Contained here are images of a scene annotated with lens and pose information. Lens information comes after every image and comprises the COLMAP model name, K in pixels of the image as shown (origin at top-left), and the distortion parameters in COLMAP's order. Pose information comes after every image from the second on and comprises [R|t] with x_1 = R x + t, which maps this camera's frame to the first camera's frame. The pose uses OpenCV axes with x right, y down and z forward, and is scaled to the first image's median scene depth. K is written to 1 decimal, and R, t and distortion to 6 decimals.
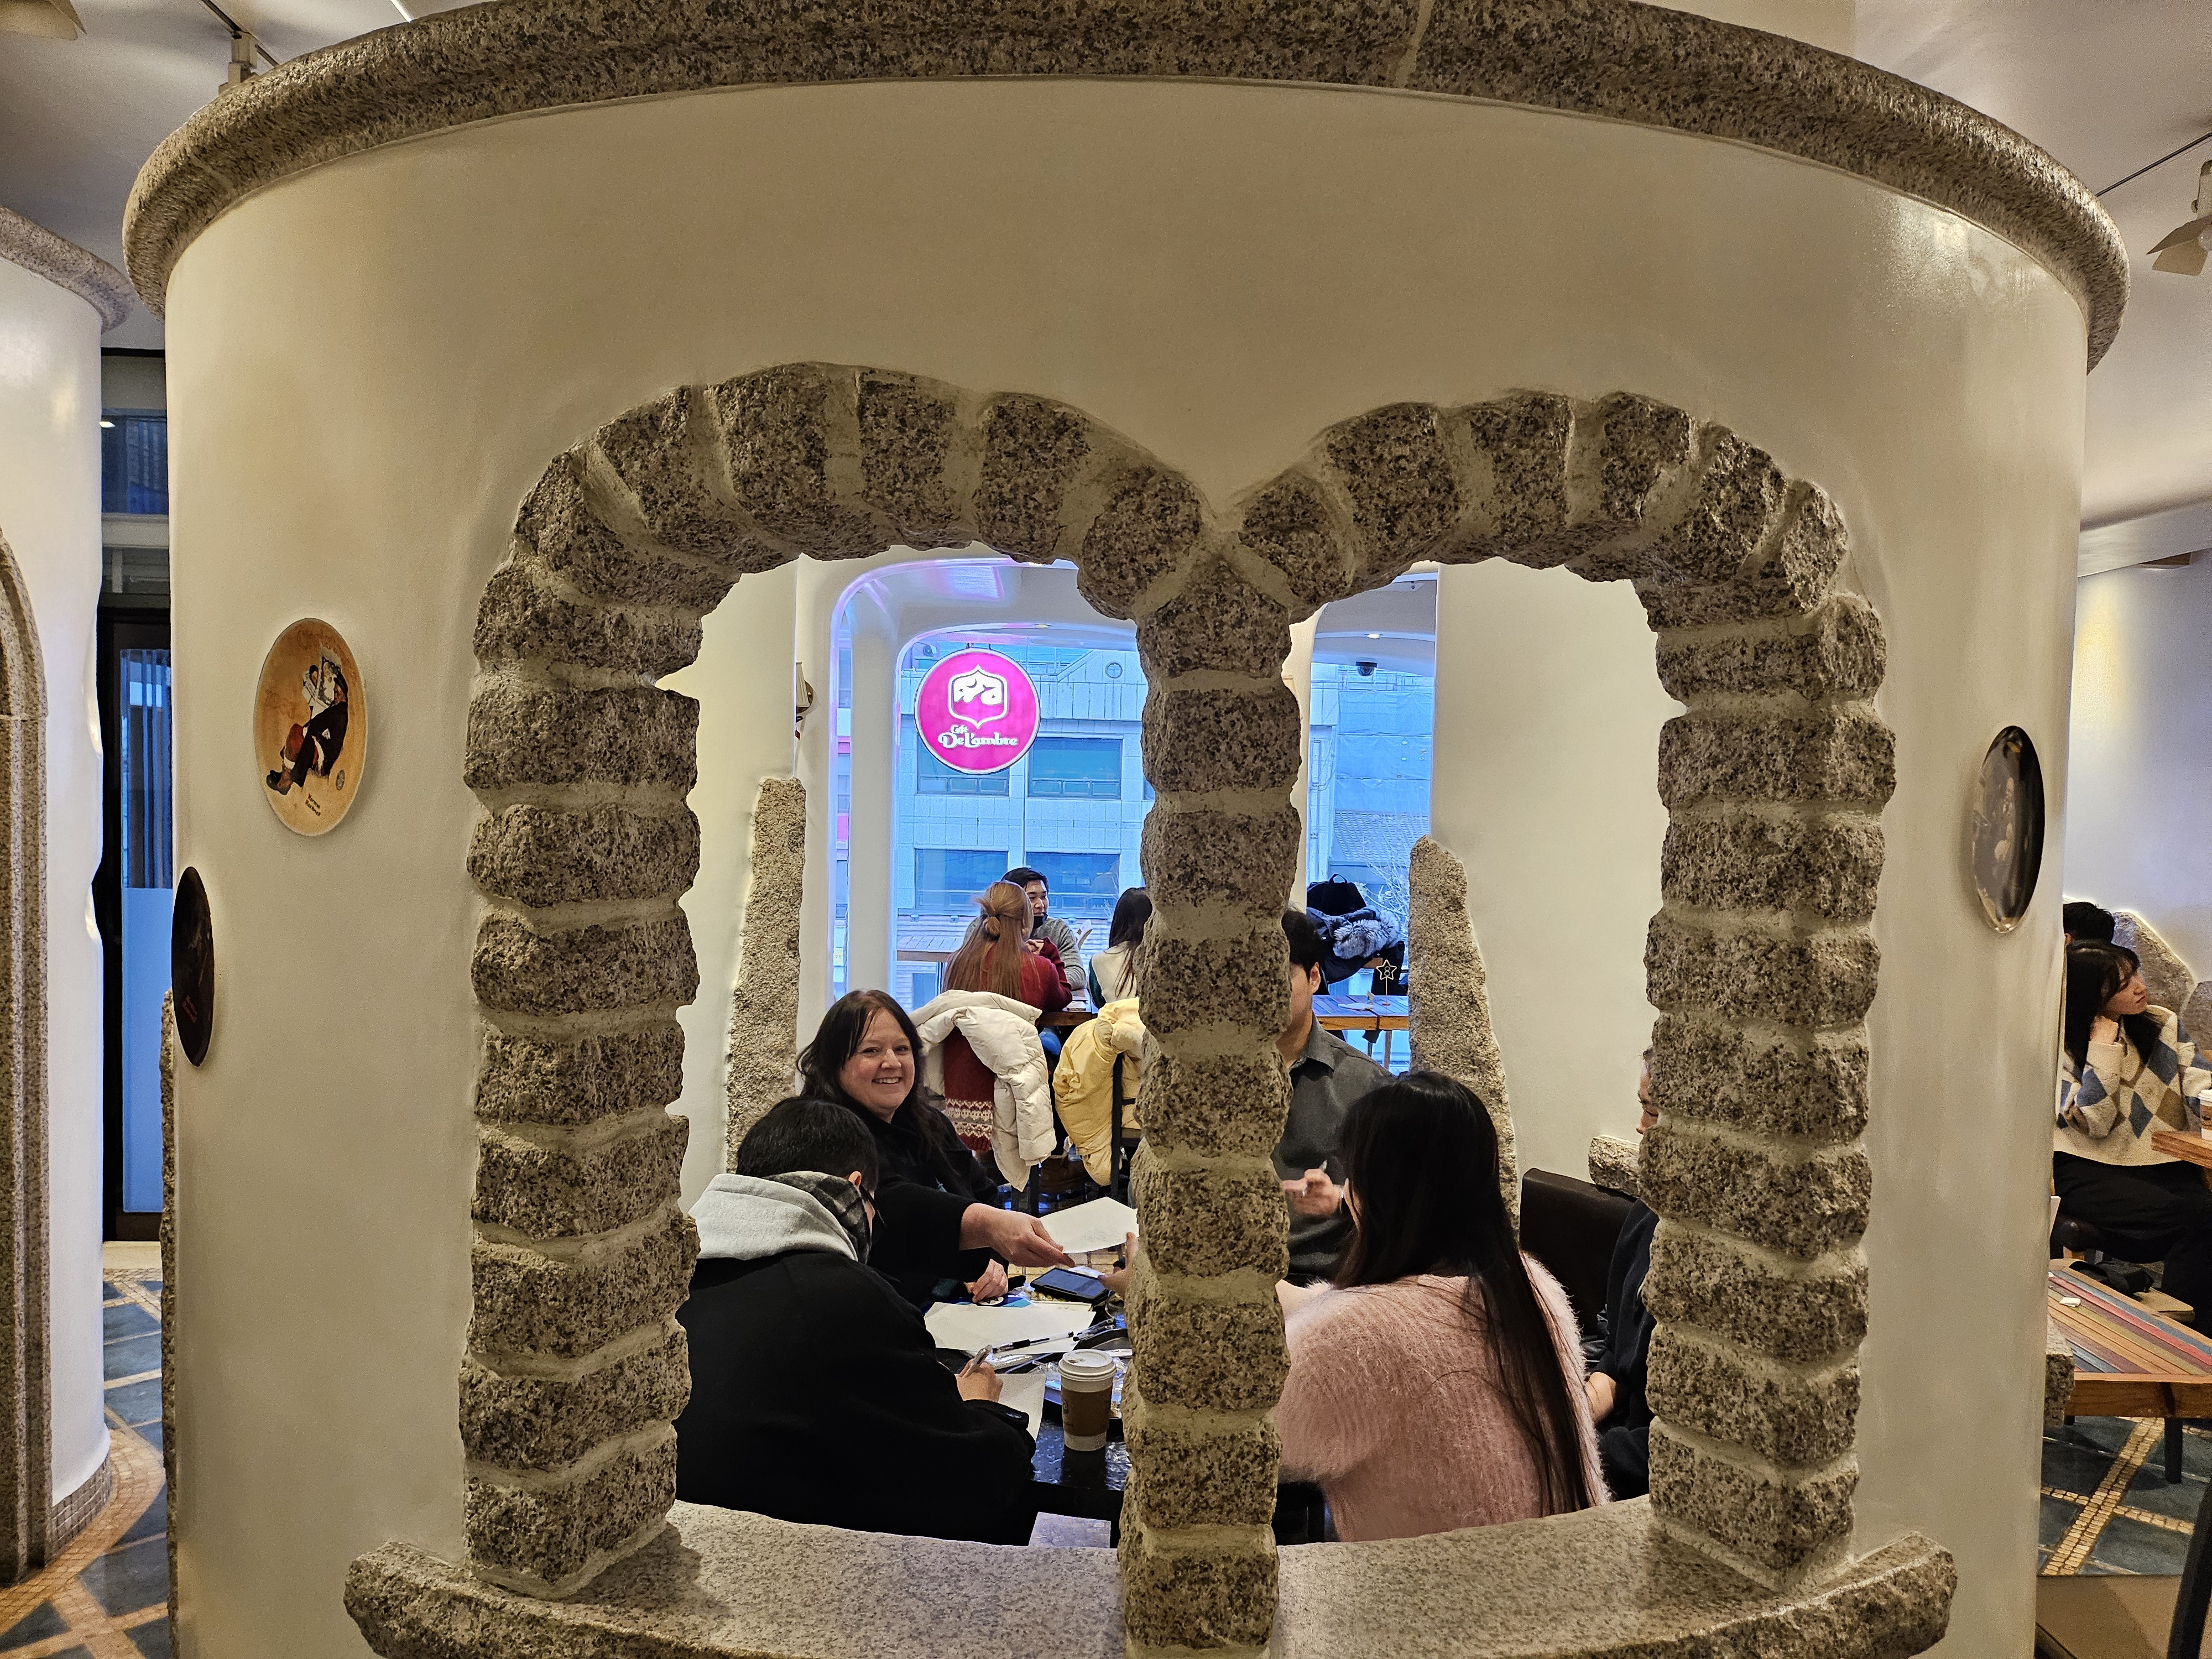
lens RADIAL K [[1542.2, 0, 1147.0], [0, 1542.2, 845.4], [0, 0, 1]] dist [0.067490, -0.065526]
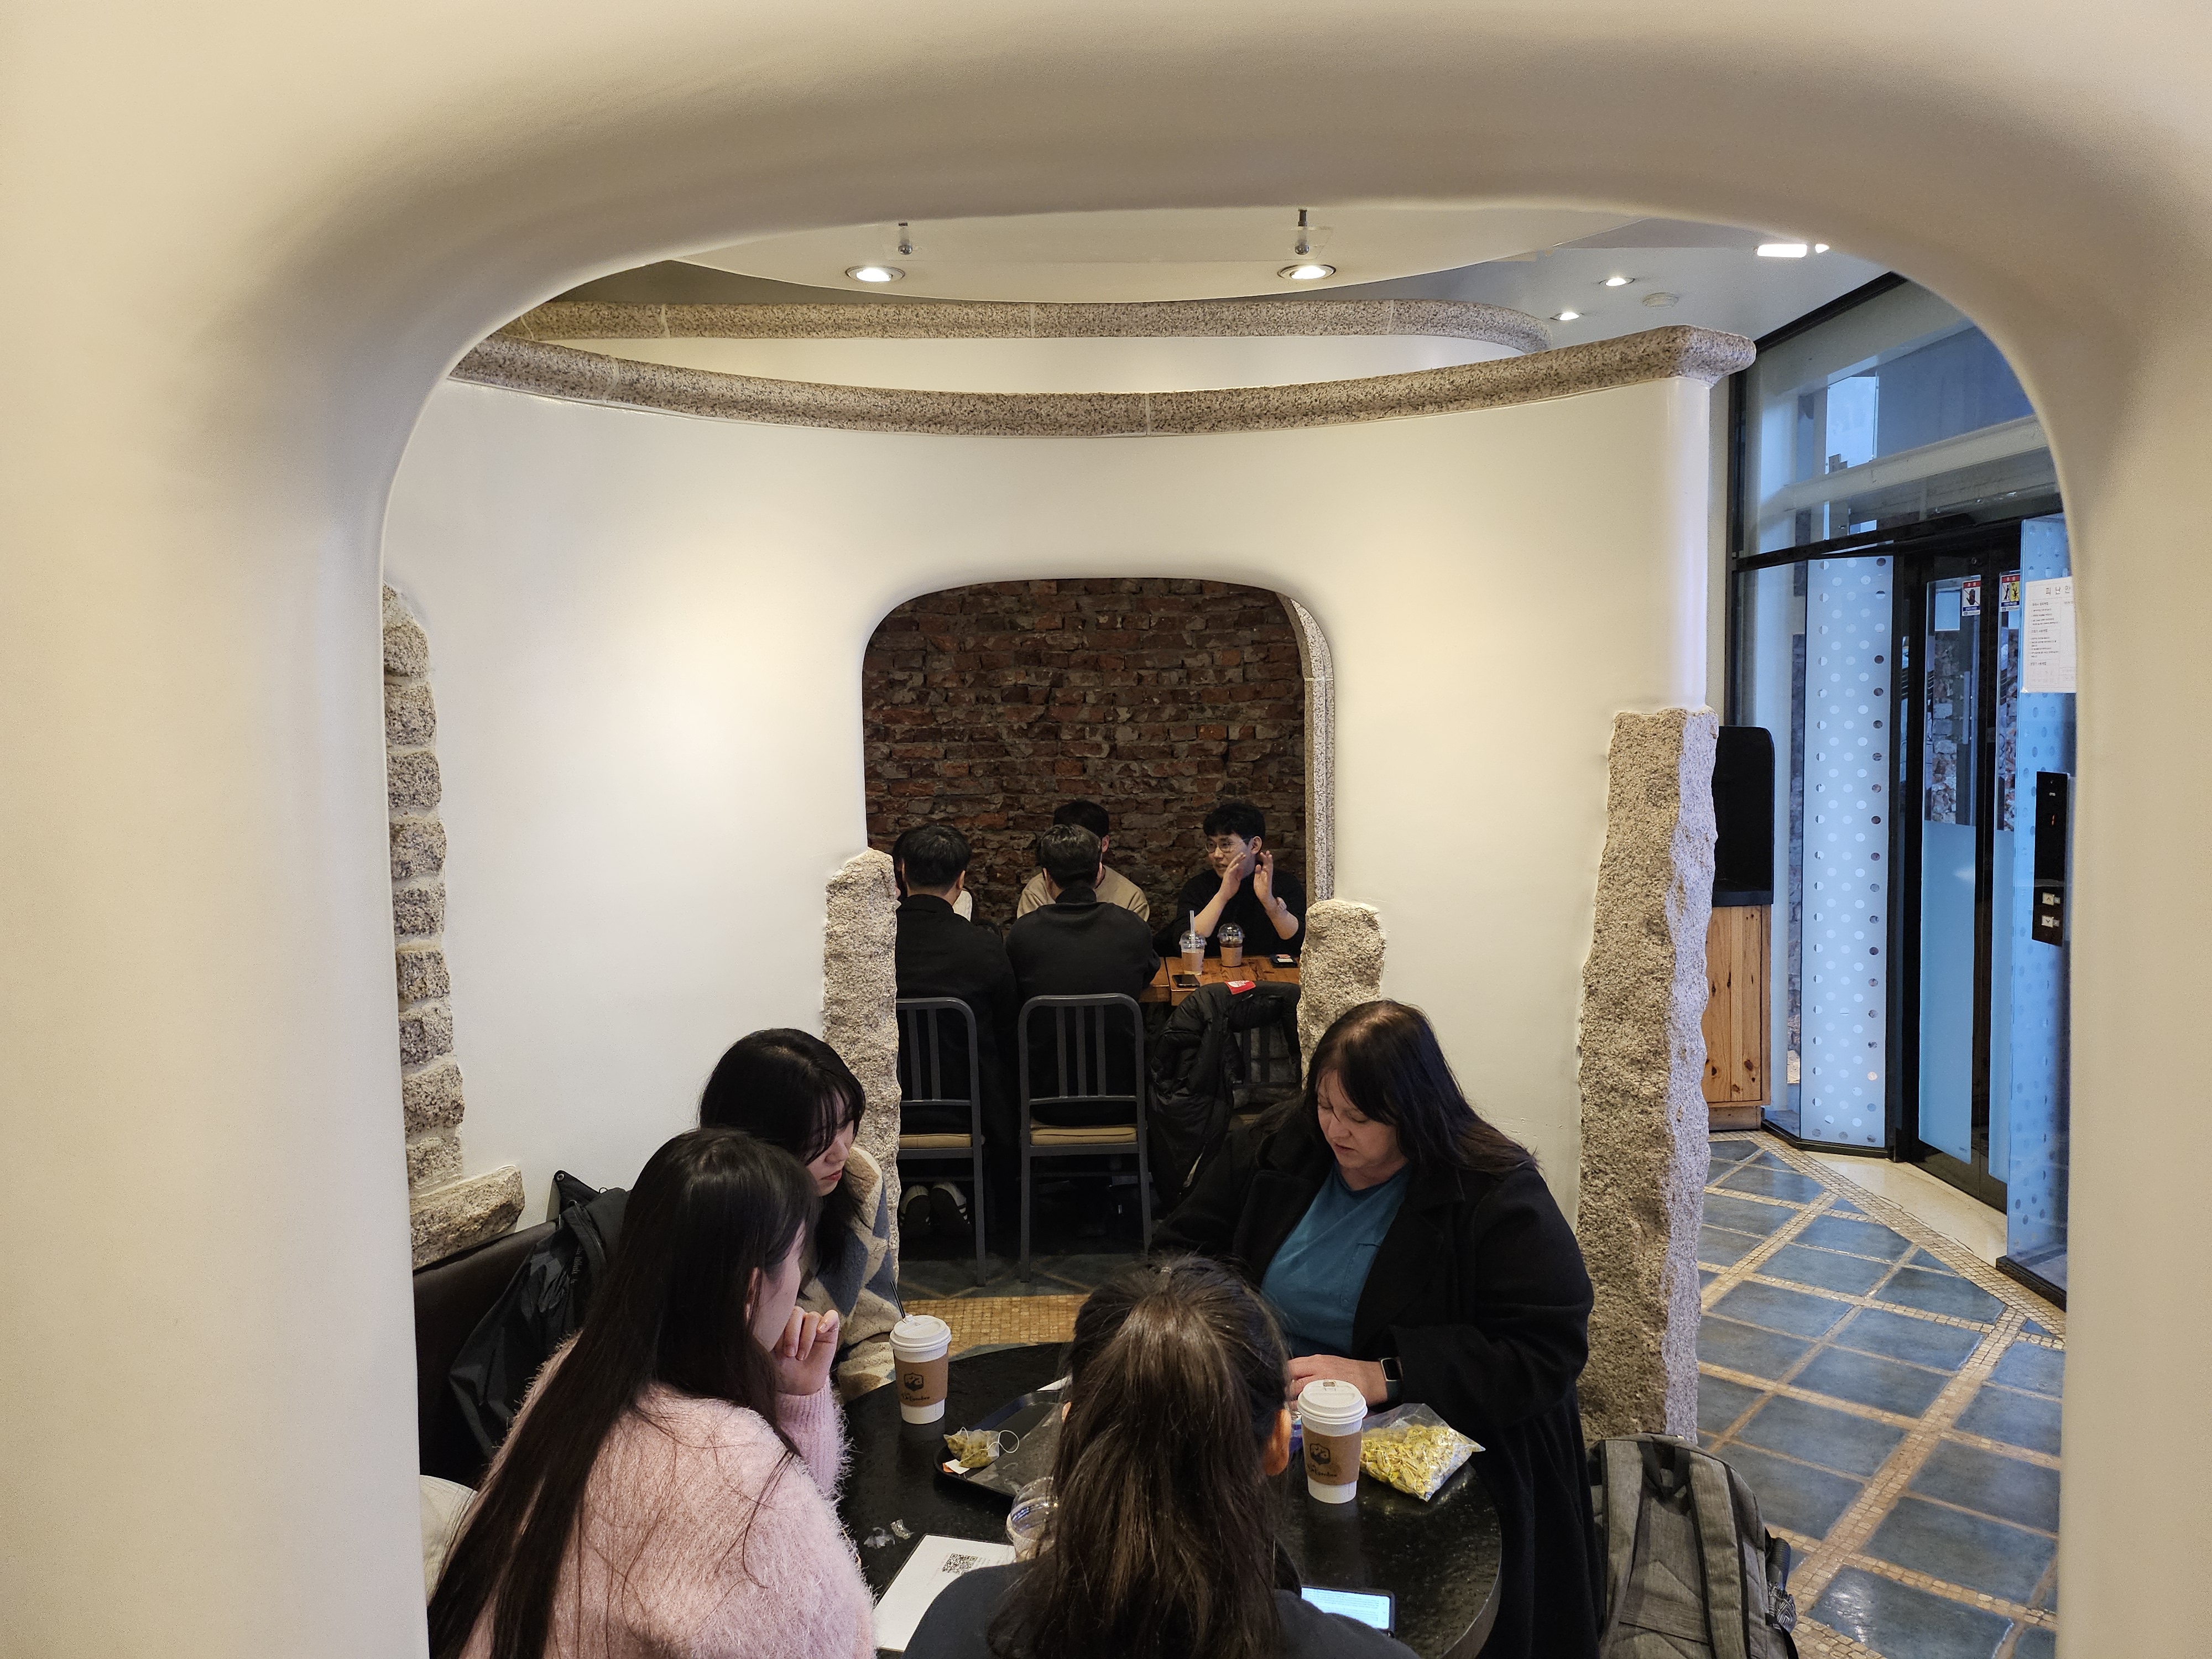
lens RADIAL K [[1542.8, 0, 1106.0], [0, 1542.8, 814.9], [0, 0, 1]] dist [0.076114, -0.081667]
pose [[-0.011905, 0.051198, -0.998618, 1.450007], [-0.020179, 0.998473, 0.051432, -0.069203], [0.999725, 0.020763, -0.010854, 1.964250]]
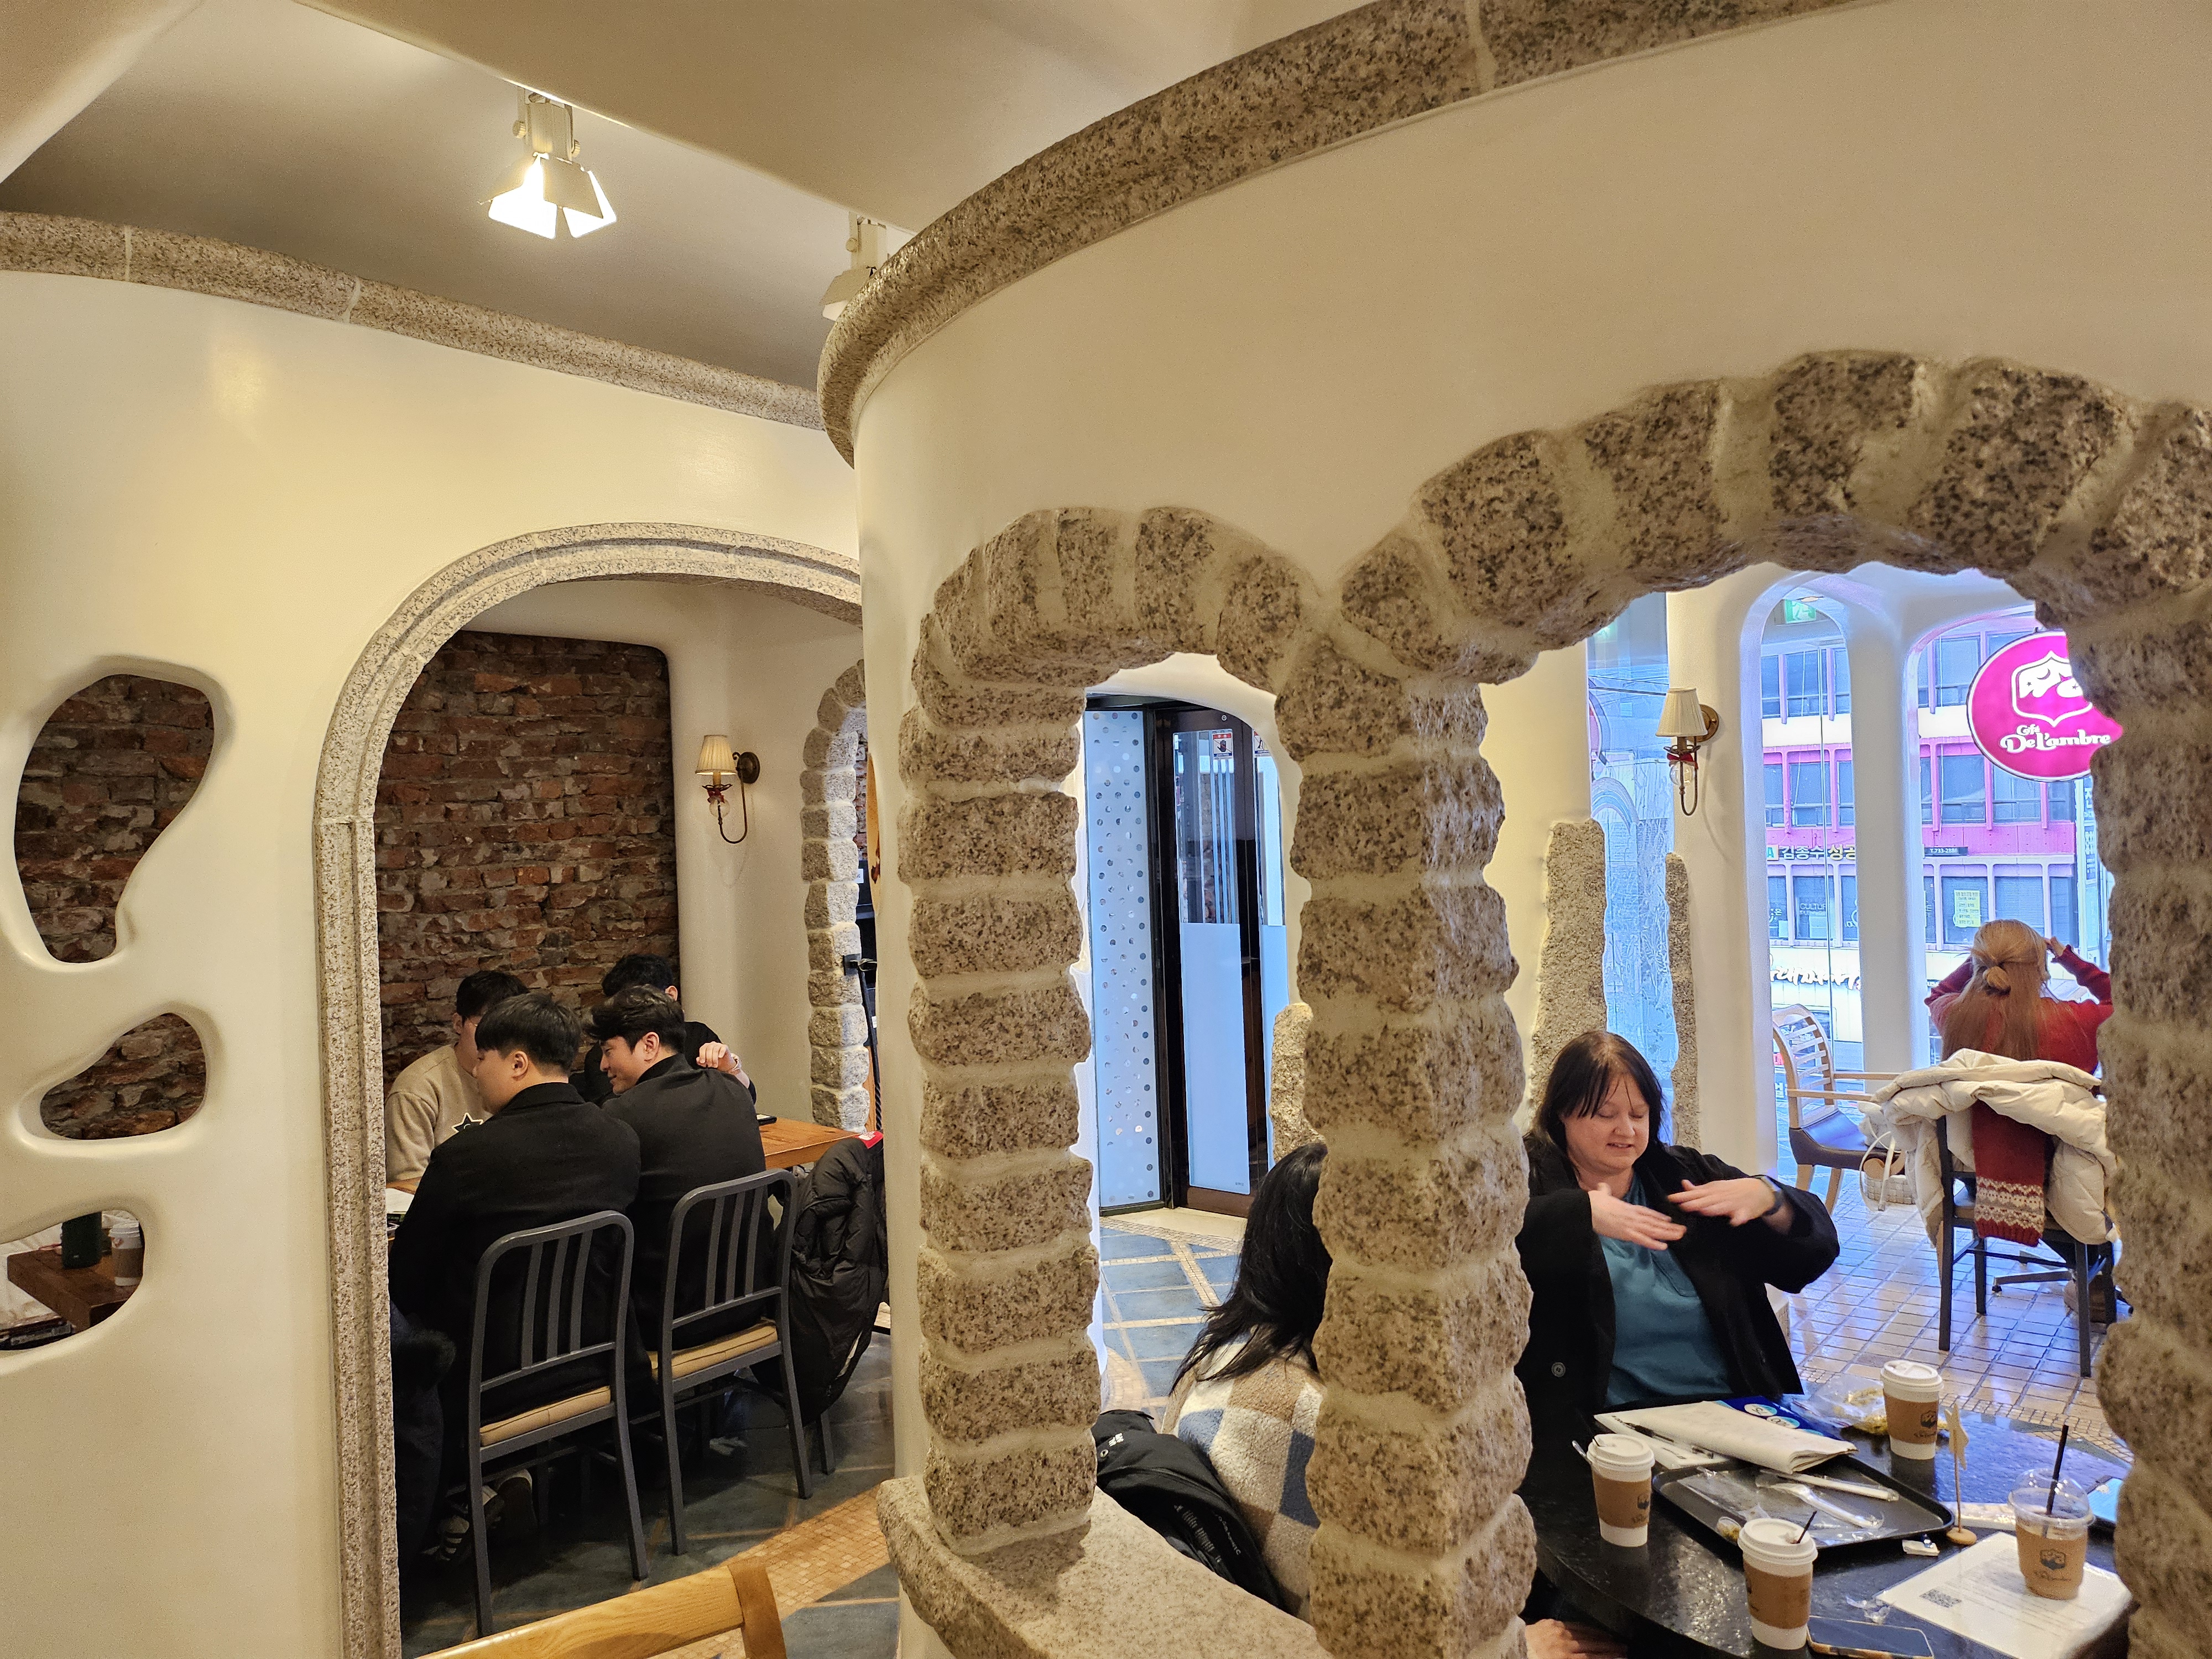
lens RADIAL K [[1542.8, 0, 1106.0], [0, 1542.8, 814.9], [0, 0, 1]] dist [0.076114, -0.081667]
pose [[0.736565, -0.046258, -0.674783, 0.559768], [0.024505, 0.998829, -0.041723, -0.036024], [0.675923, 0.014197, 0.736836, 0.186118]]
